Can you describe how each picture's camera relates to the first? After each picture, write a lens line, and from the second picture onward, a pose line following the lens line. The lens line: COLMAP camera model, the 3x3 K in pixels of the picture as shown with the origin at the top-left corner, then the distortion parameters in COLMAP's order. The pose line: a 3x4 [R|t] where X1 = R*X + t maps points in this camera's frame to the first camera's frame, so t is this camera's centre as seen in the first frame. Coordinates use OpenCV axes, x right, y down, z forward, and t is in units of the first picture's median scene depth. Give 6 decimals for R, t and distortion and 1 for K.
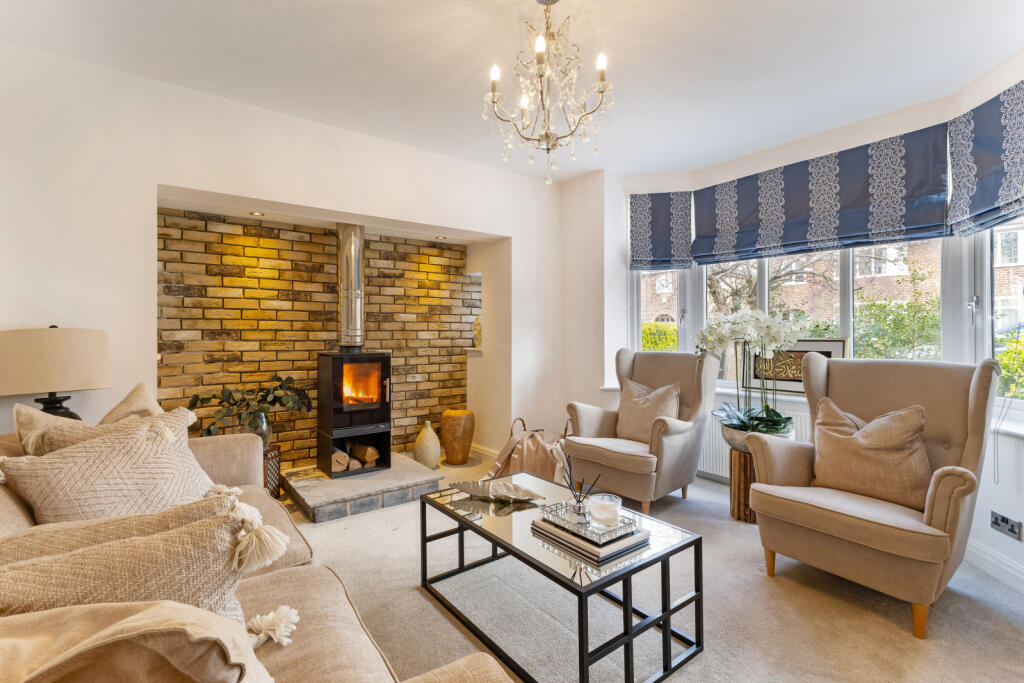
lens RADIAL K [[459.3, 0, 510.5], [0, 459.3, 336.7], [0, 0, 1]] dist [-0.000942, 0.000021]
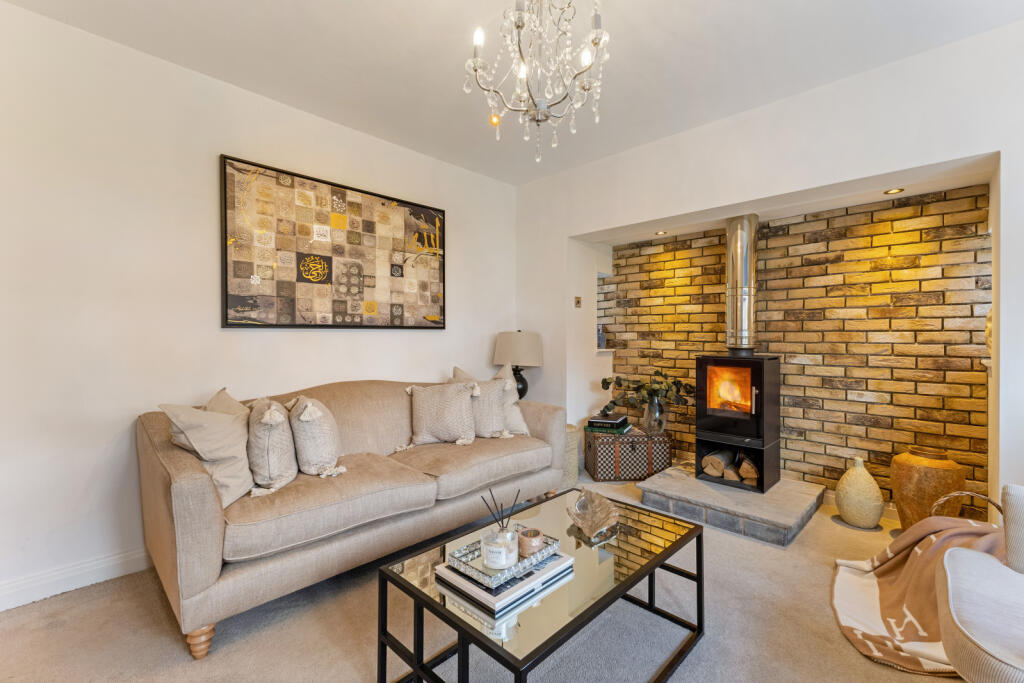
lens RADIAL K [[442.5, 0, 510.8], [0, 442.5, 338.7], [0, 0, 1]] dist [0.001391, -0.000126]
pose [[0.148429, 0.008321, -0.988888, 0.471733], [-0.008182, 0.999941, 0.007186, -0.001753], [0.988889, 0.007024, 0.148488, 0.413366]]
